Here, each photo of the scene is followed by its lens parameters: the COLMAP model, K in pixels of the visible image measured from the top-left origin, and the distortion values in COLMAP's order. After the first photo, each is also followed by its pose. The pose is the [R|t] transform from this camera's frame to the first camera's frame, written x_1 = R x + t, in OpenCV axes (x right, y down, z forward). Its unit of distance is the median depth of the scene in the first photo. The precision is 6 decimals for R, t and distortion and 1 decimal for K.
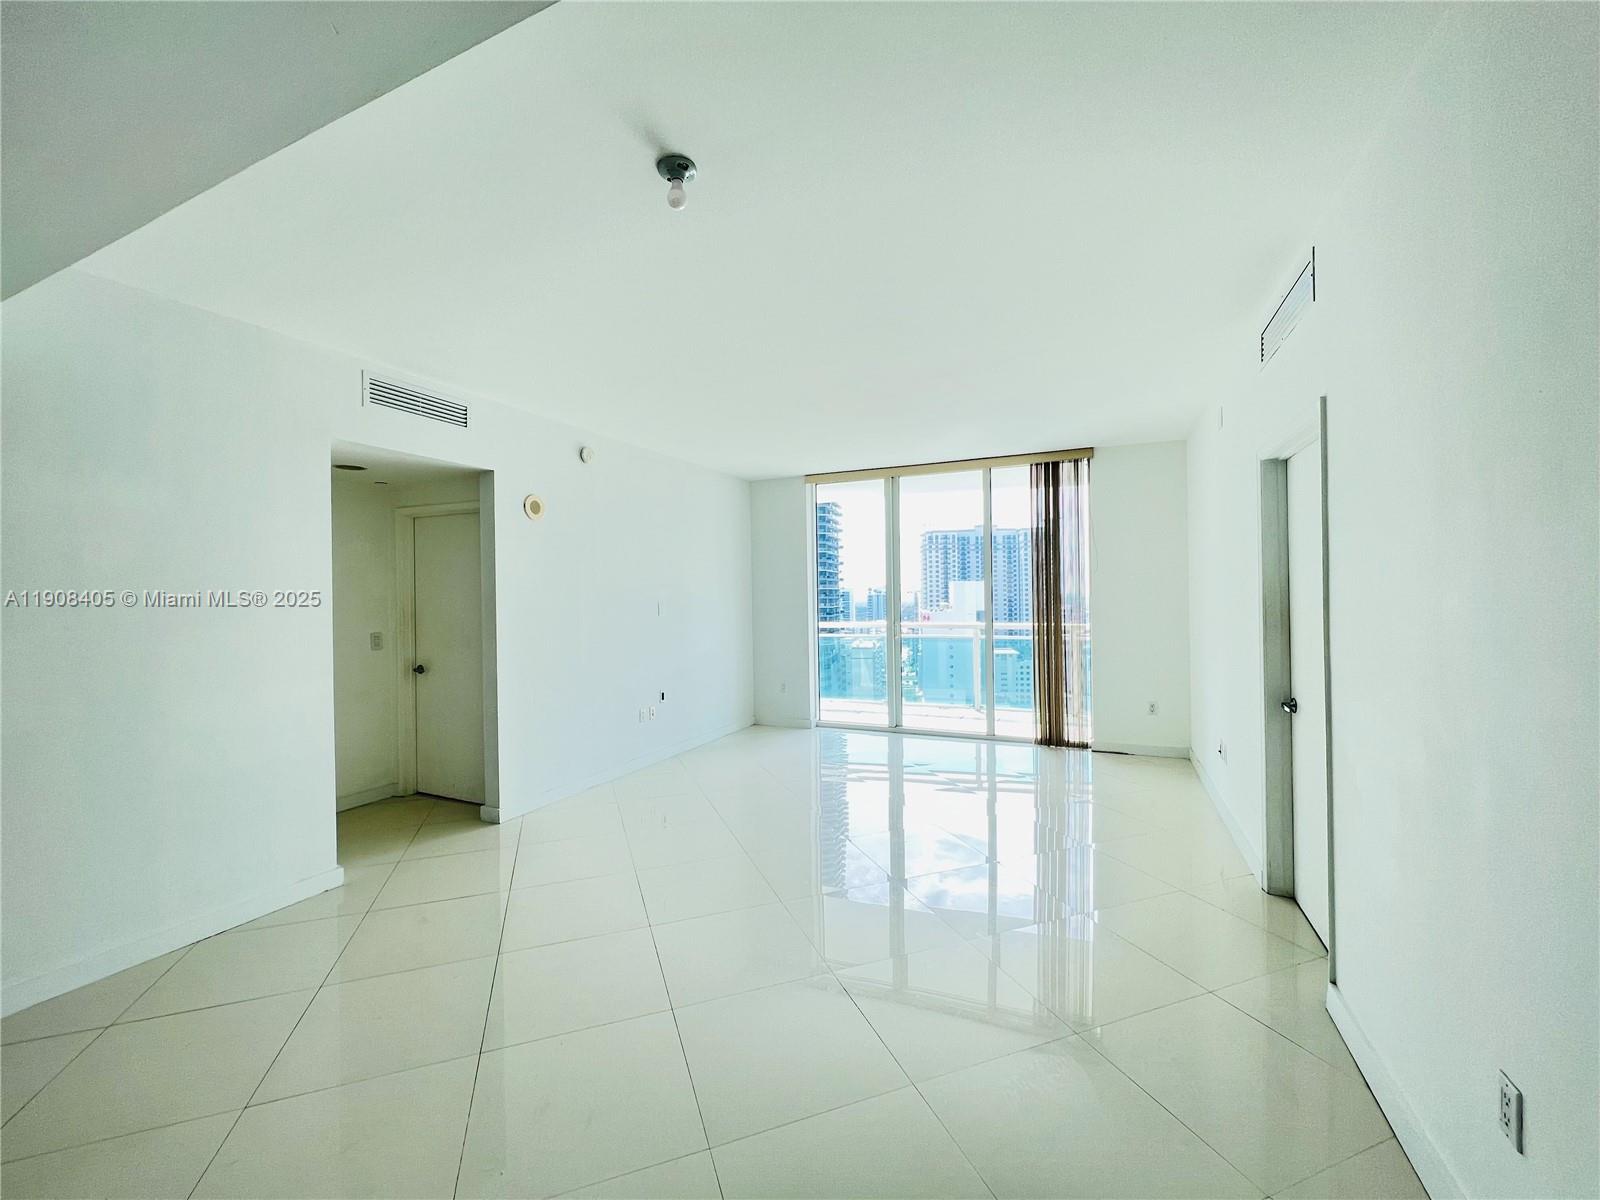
lens RADIAL K [[647.8, 0, 800.0], [0, 647.8, 600.0], [0, 0, 1]] dist [-0.000616, 0.000120]
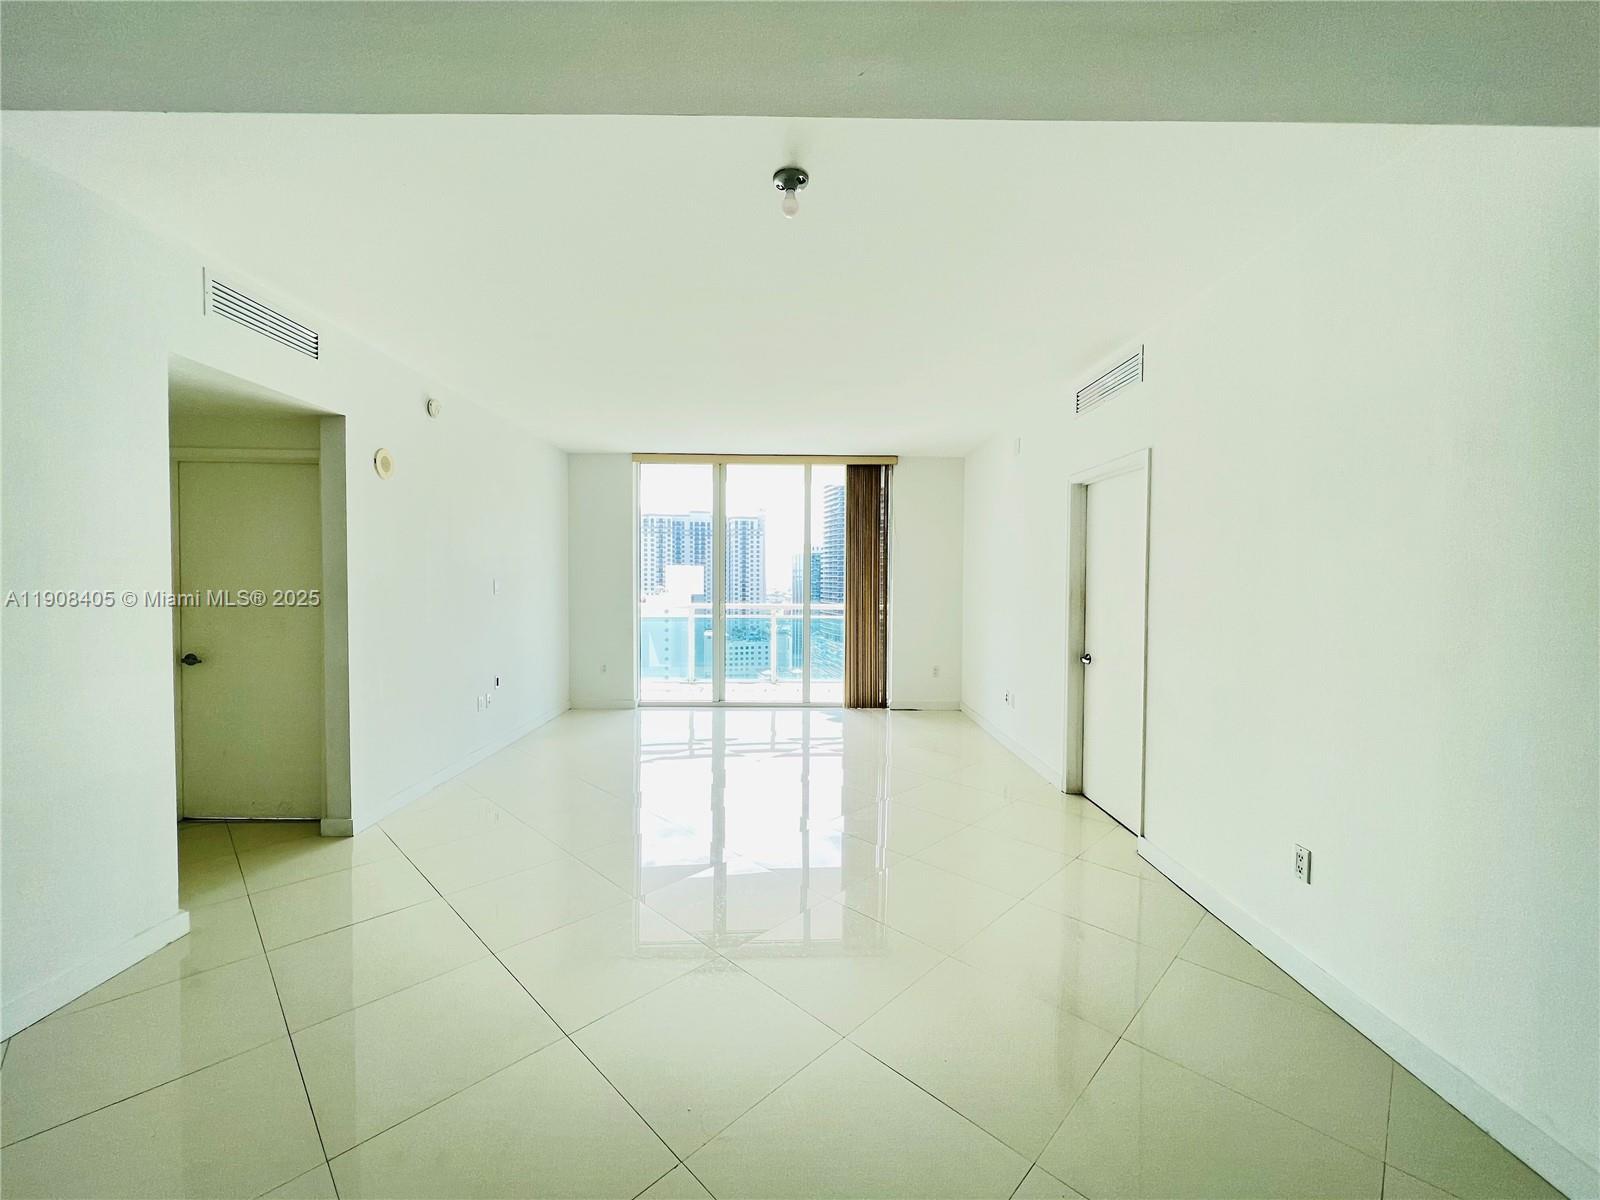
lens RADIAL K [[647.8, 0, 800.0], [0, 647.8, 600.0], [0, 0, 1]] dist [-0.000616, 0.000120]
pose [[0.902892, 0.004881, 0.429840, -0.215442], [-0.015650, 0.999646, 0.021522, 0.006693], [-0.429583, -0.026159, 0.902648, -0.004434]]
